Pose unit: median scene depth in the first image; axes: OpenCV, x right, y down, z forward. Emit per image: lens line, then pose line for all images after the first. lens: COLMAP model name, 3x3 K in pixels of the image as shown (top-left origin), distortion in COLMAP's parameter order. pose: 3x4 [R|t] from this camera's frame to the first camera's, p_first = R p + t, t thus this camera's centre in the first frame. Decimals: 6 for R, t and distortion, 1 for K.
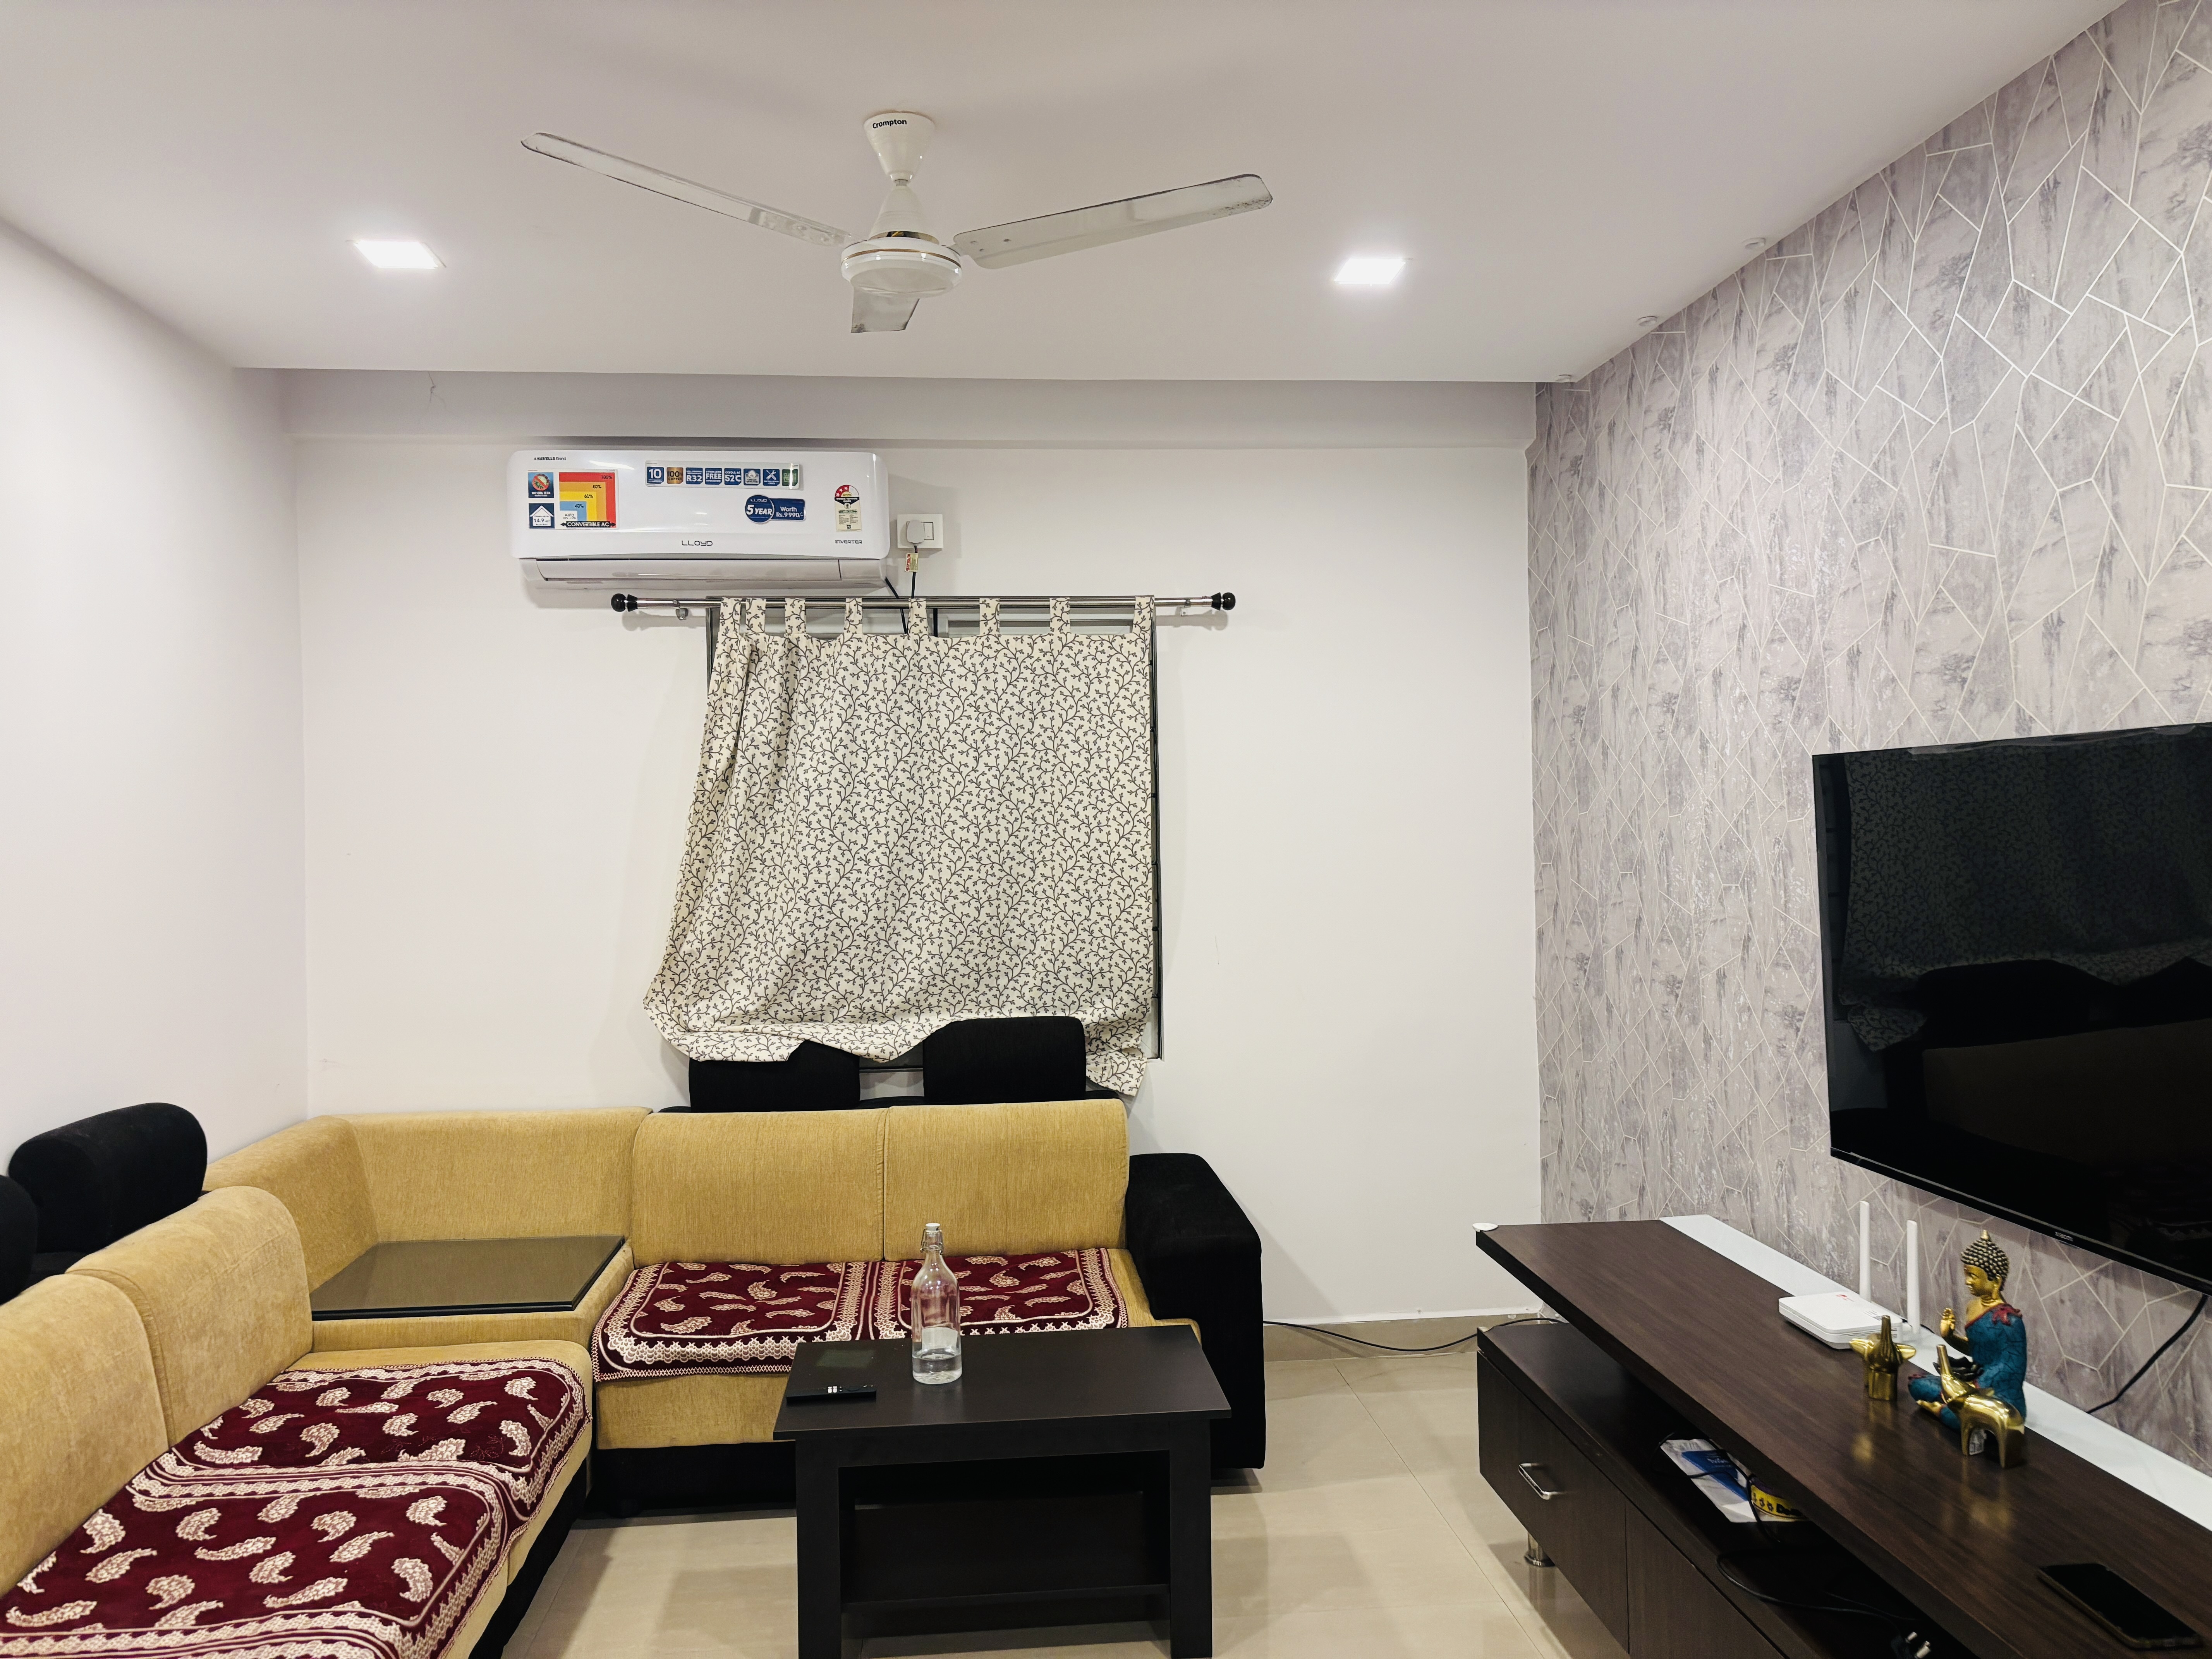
lens RADIAL K [[1660.8, 0, 1104.2], [0, 1660.8, 872.6], [0, 0, 1]] dist [0.049887, -0.075730]
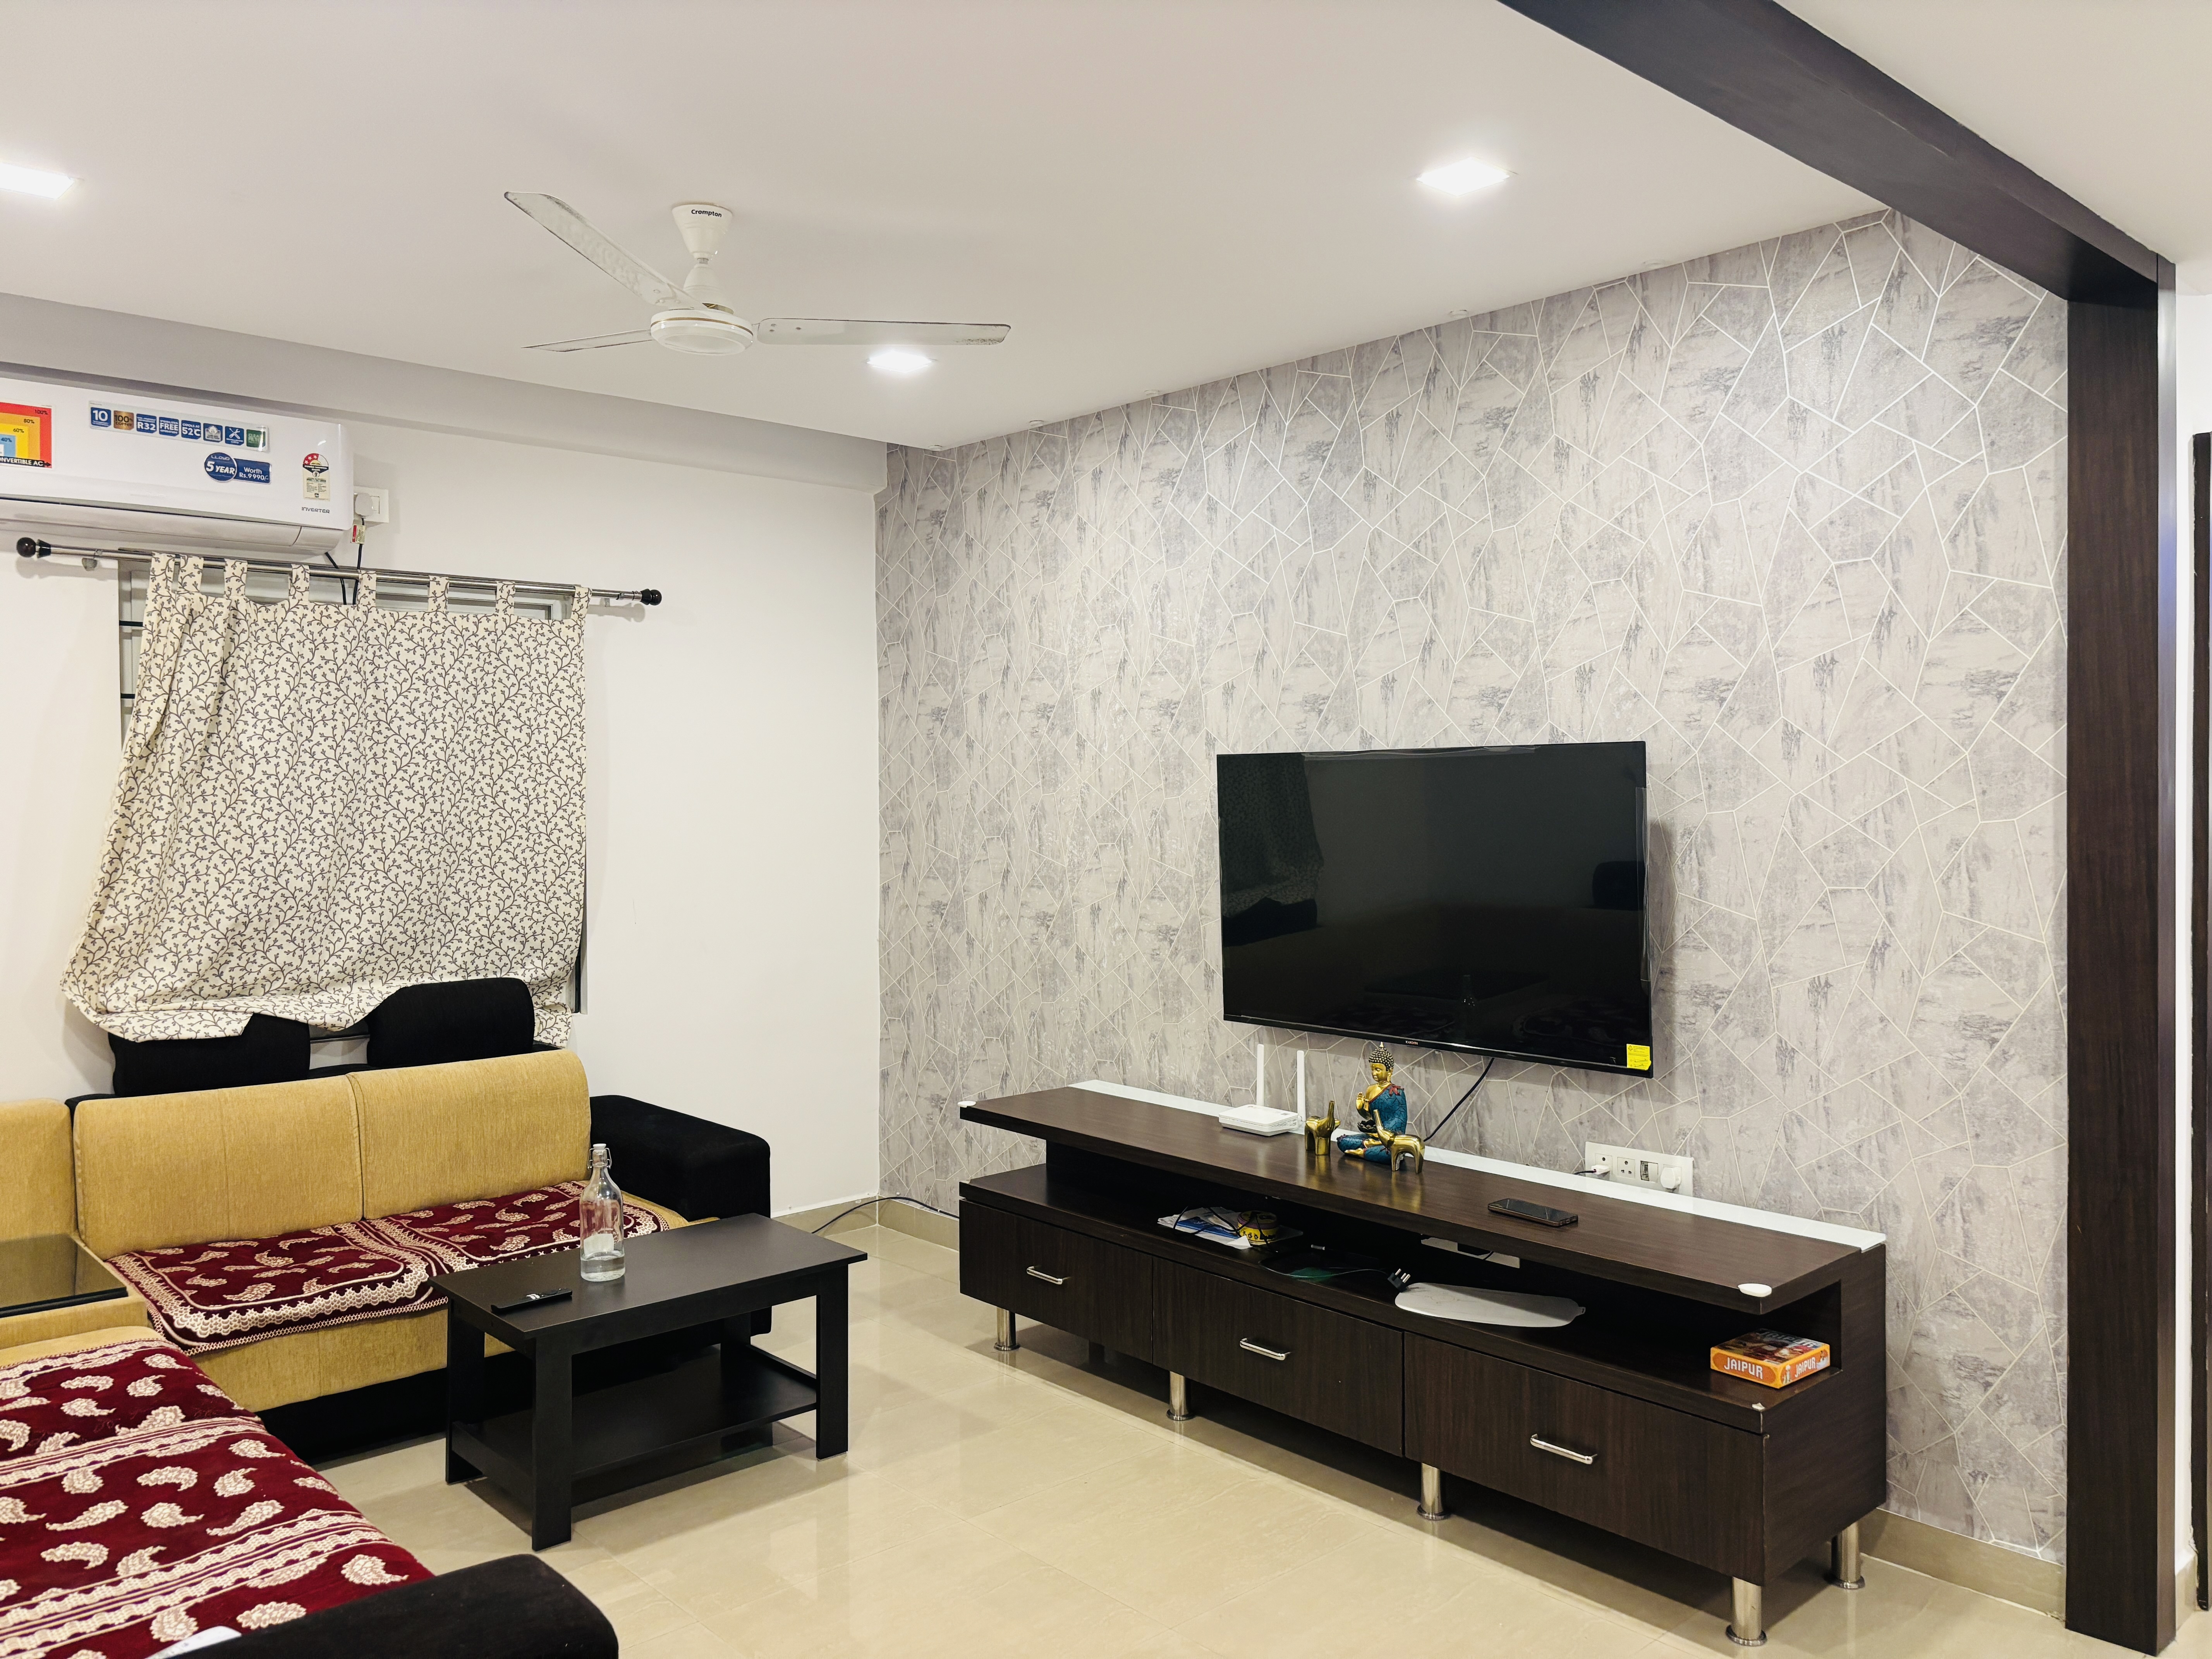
lens RADIAL K [[1656.1, 0, 1108.0], [0, 1656.1, 903.3], [0, 0, 1]] dist [0.048186, -0.076844]
pose [[0.797704, -0.027633, 0.602416, -0.387358], [0.010304, 0.999428, 0.032199, 0.009782], [-0.602962, -0.019478, 0.797532, -0.089434]]
